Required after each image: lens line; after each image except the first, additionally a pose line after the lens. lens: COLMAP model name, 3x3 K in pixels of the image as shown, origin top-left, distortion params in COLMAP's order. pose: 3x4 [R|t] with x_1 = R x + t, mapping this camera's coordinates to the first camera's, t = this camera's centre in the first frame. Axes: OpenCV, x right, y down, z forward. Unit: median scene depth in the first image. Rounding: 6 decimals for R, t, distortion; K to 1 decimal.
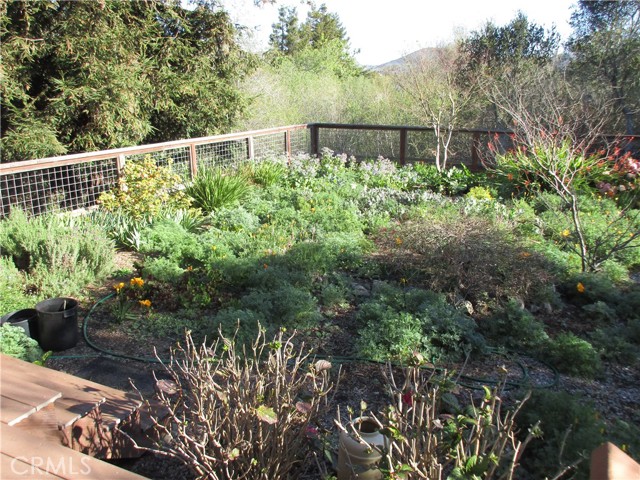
lens RADIAL K [[572.8, 0, 320.0], [0, 572.8, 240.0], [0, 0, 1]] dist [0.006046, 0.000119]
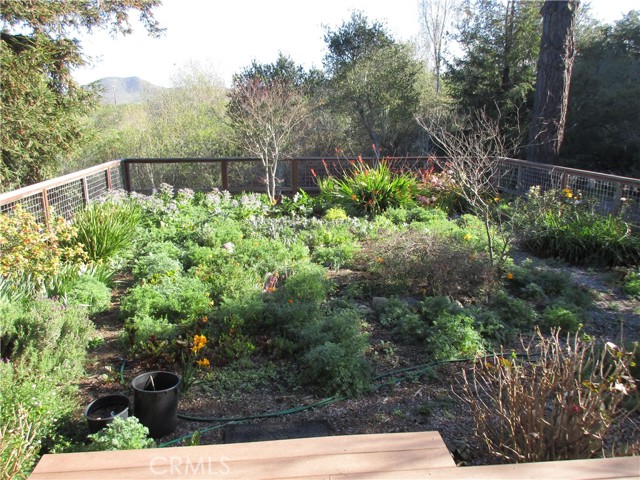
lens RADIAL K [[572.8, 0, 320.0], [0, 572.8, 240.0], [0, 0, 1]] dist [0.006046, 0.000119]
pose [[0.853173, -0.117621, 0.508193, -0.268243], [0.142385, 0.989761, -0.009961, -0.020963], [-0.501818, 0.080858, 0.861185, 0.052385]]
